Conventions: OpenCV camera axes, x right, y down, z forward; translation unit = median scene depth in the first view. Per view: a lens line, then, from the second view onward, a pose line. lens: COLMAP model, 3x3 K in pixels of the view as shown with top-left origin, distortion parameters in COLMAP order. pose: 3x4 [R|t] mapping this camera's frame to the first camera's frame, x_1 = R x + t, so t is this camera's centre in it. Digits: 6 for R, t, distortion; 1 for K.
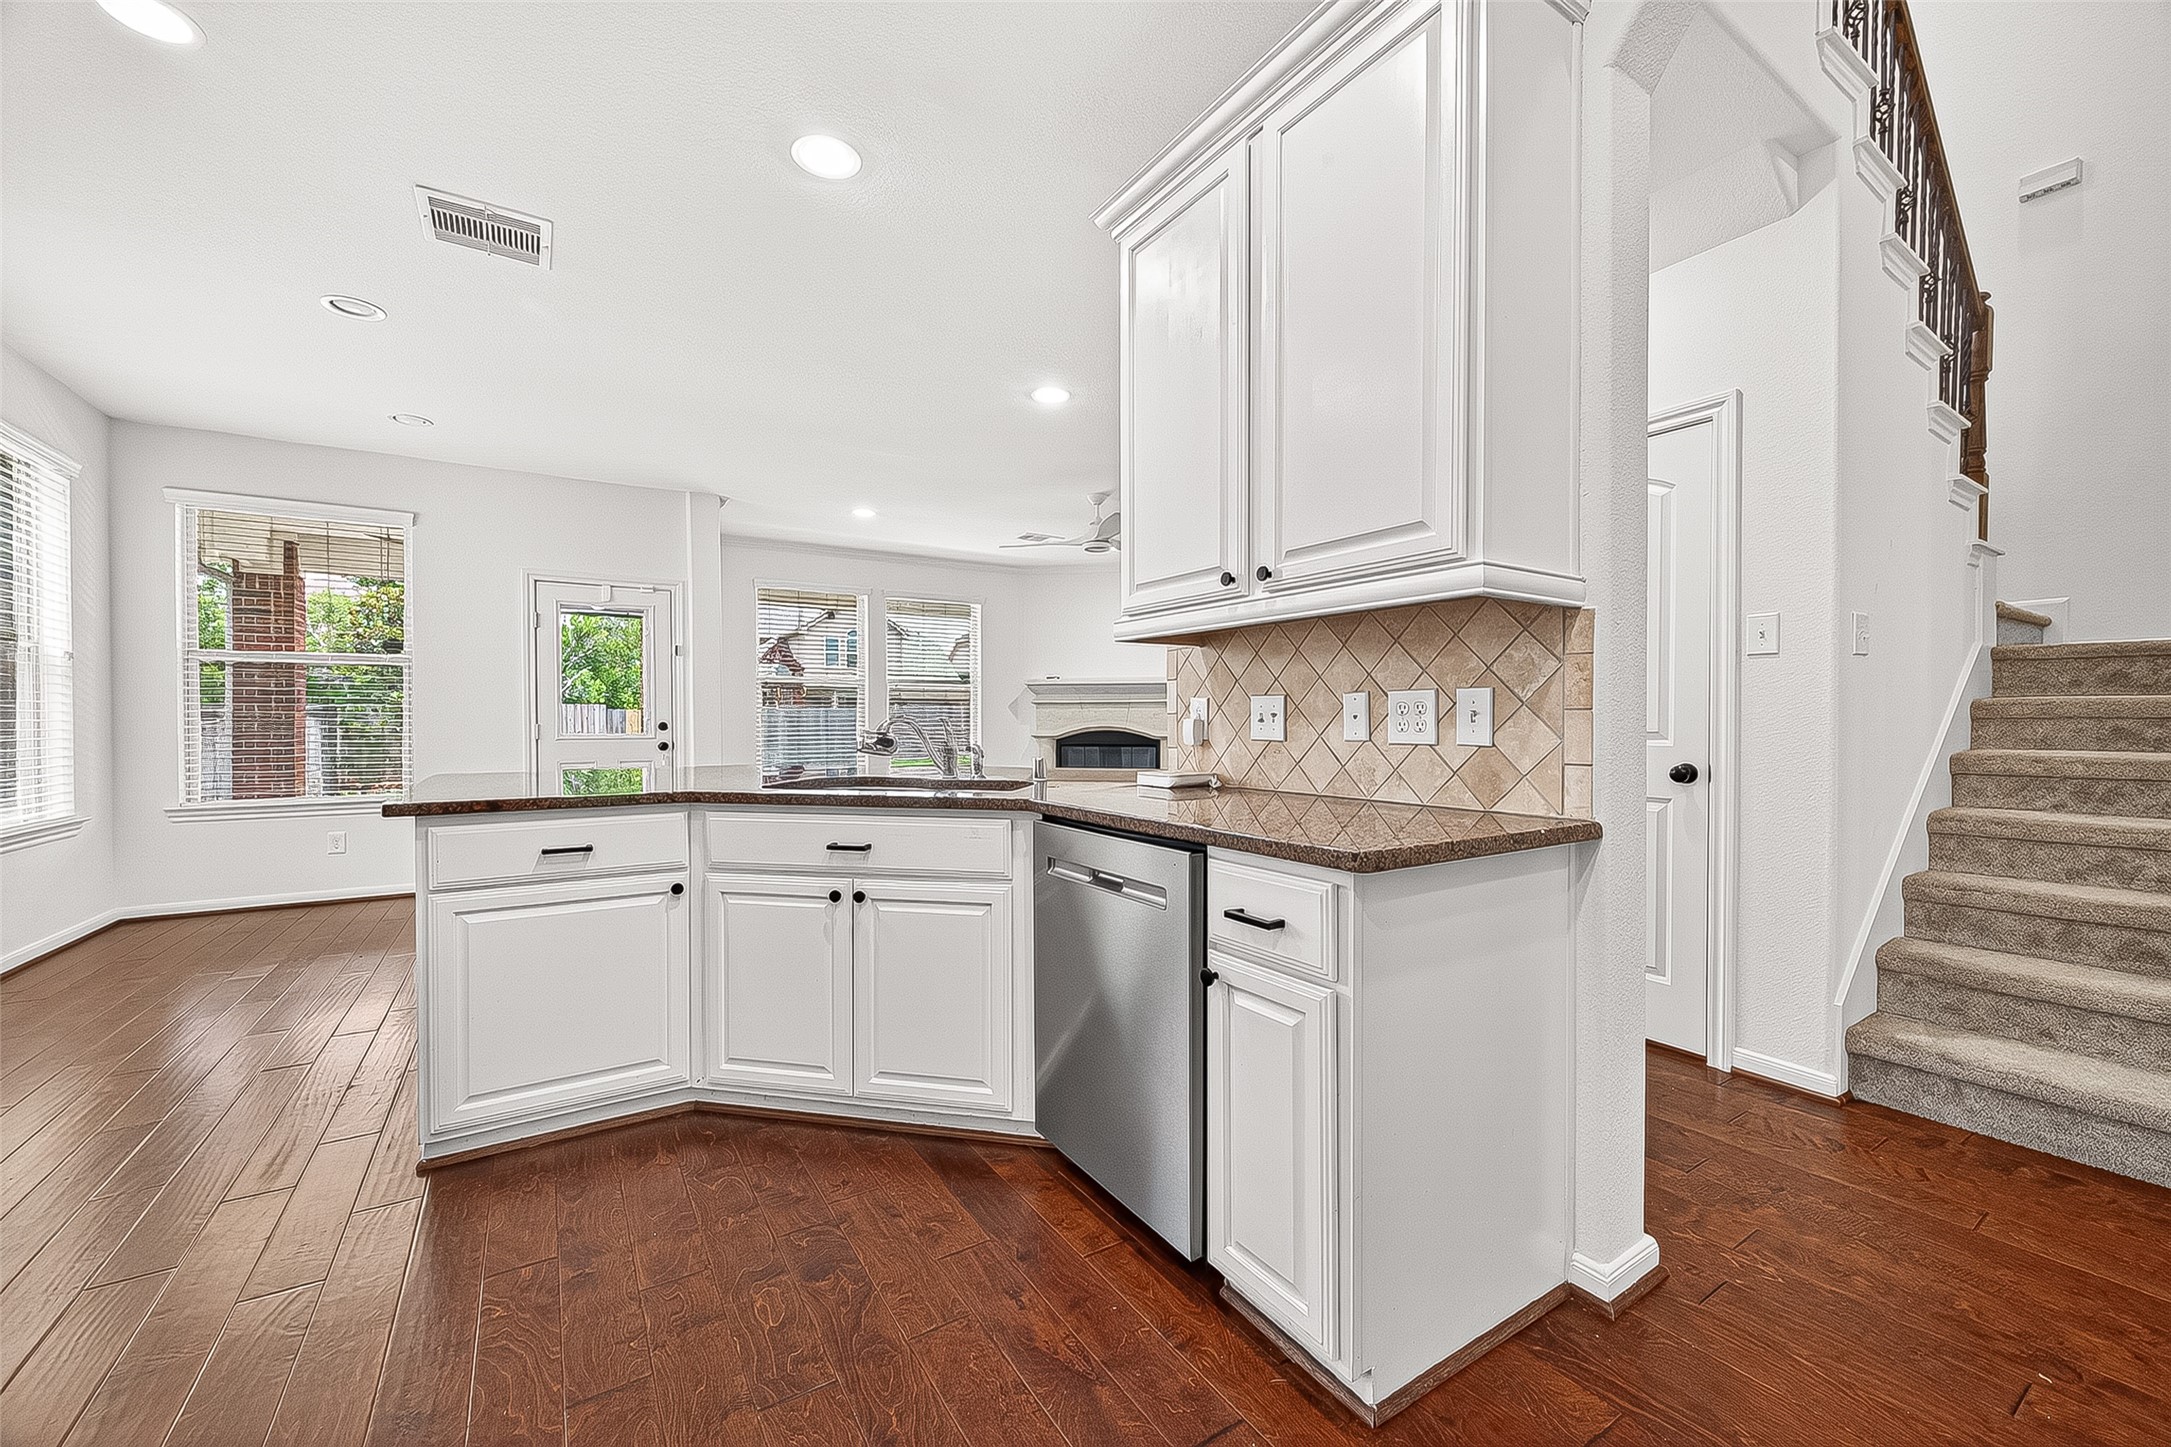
lens RADIAL K [[836.9, 0, 1090.3], [0, 836.9, 728.6], [0, 0, 1]] dist [0.009298, -0.003435]
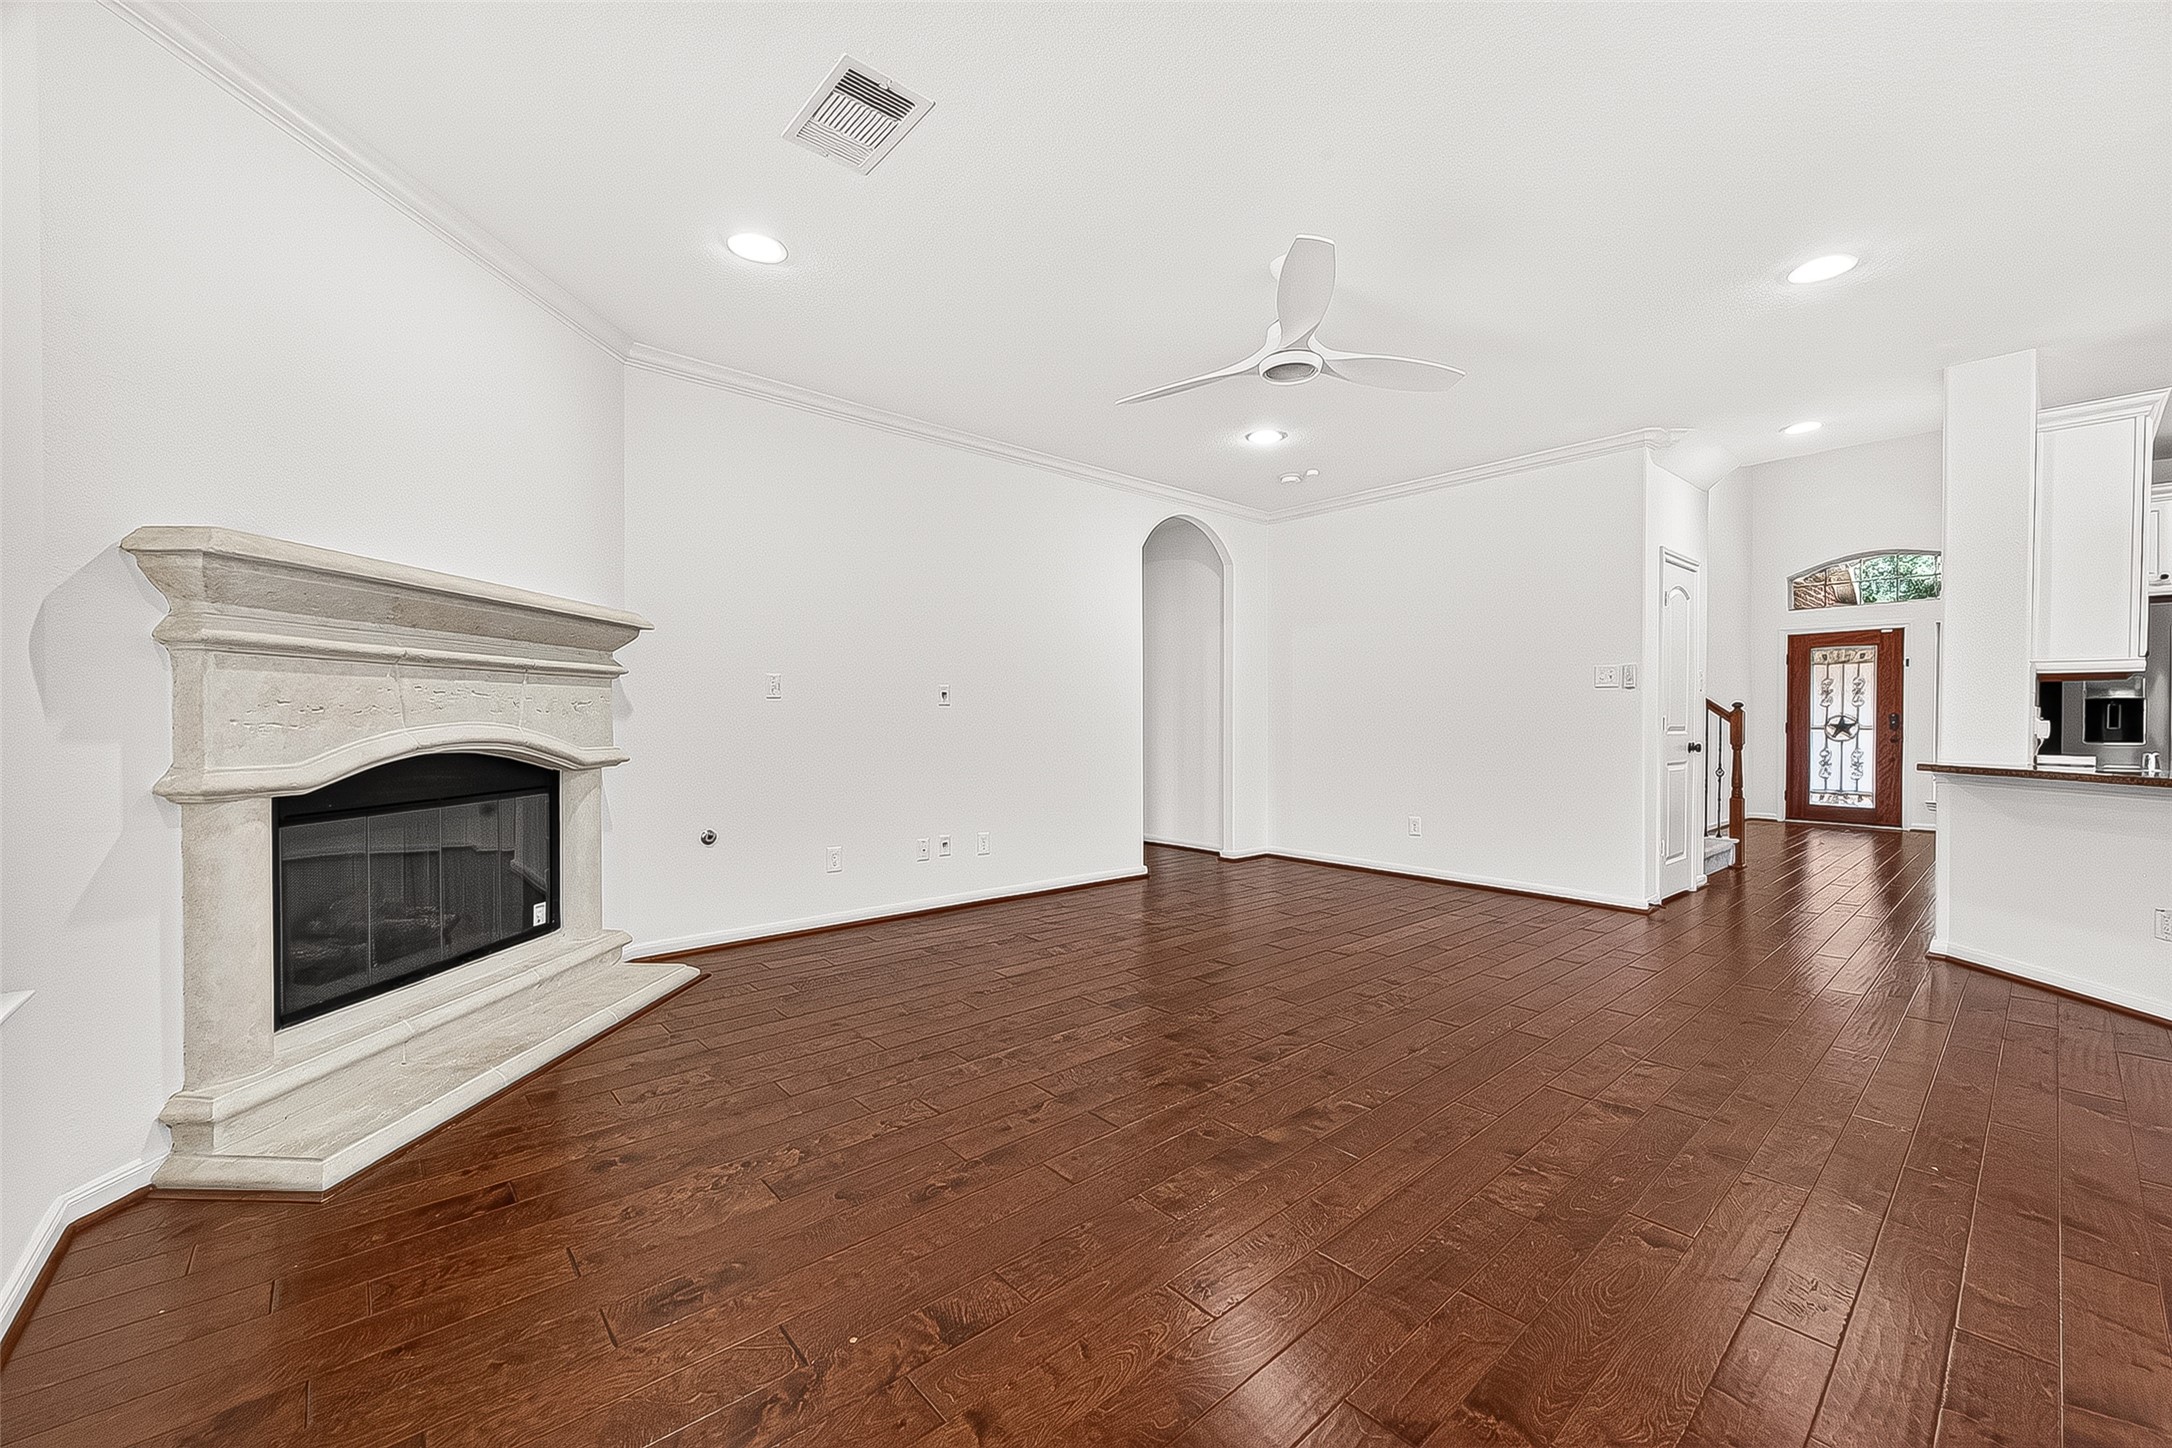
lens RADIAL K [[843.2, 0, 1091.1], [0, 843.2, 729.6], [0, 0, 1]] dist [0.002009, -0.000038]
pose [[-0.138283, -0.012785, 0.990310, -1.277536], [0.007625, 0.999873, 0.013973, -0.034668], [-0.990363, 0.009484, -0.138168, 3.291521]]
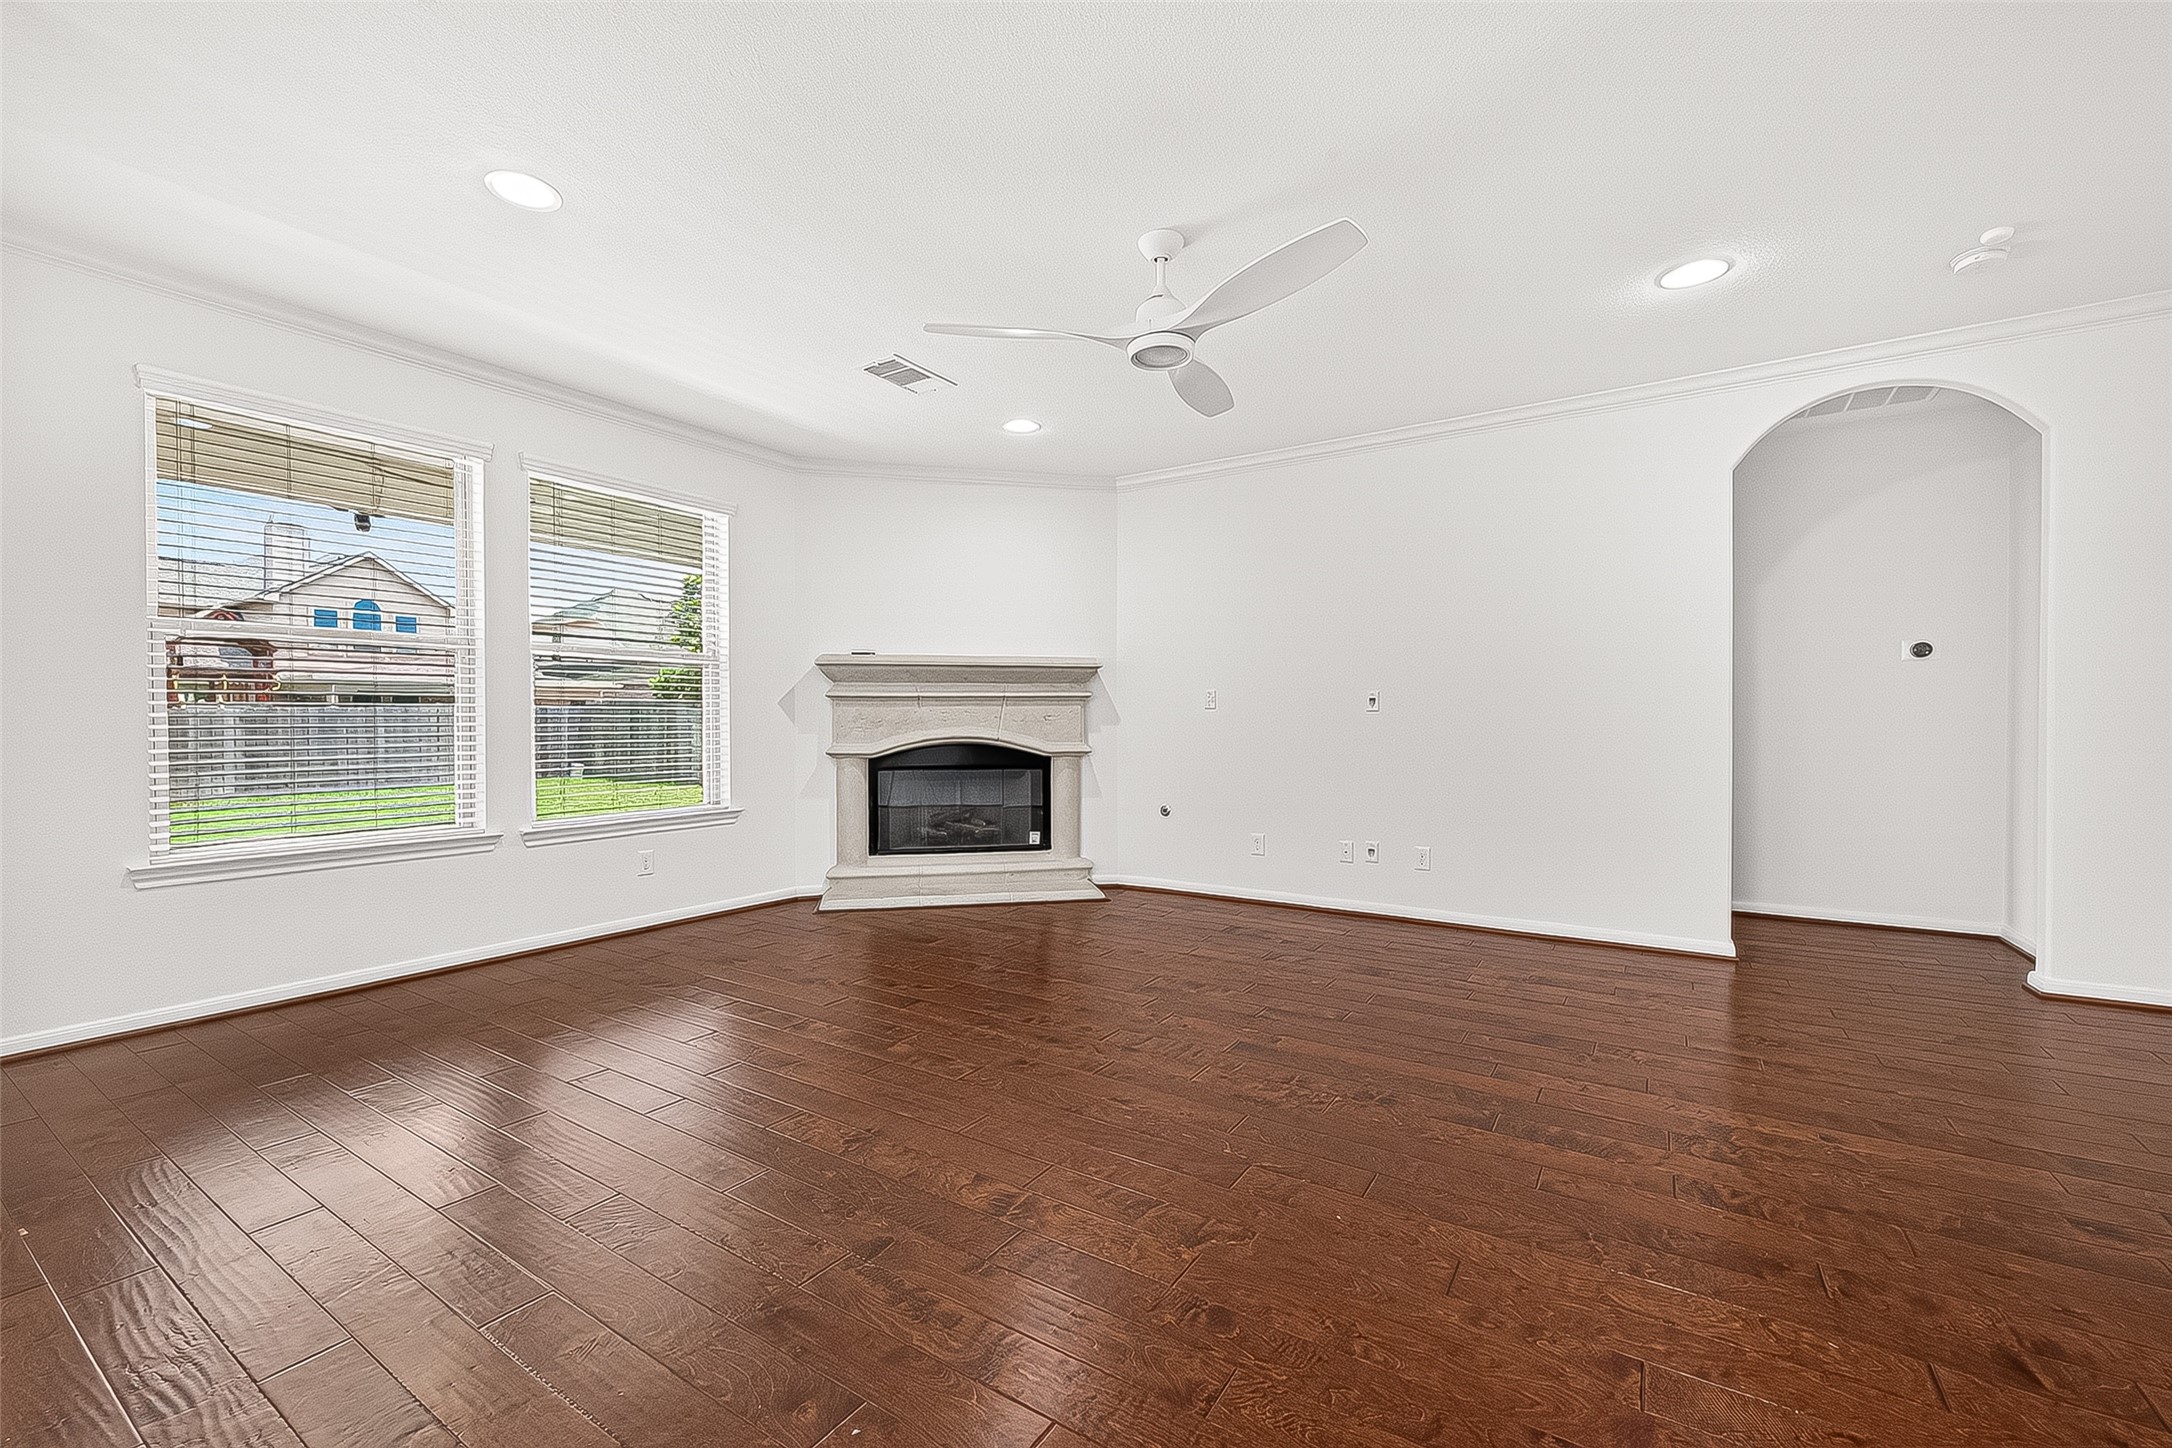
lens RADIAL K [[837.3, 0, 1090.8], [0, 837.3, 729.1], [0, 0, 1]] dist [0.009298, -0.003435]
pose [[0.903355, -0.004702, 0.428867, -0.627641], [0.006030, 0.999980, -0.001737, -0.024426], [-0.428850, 0.004155, 0.903366, 1.683854]]
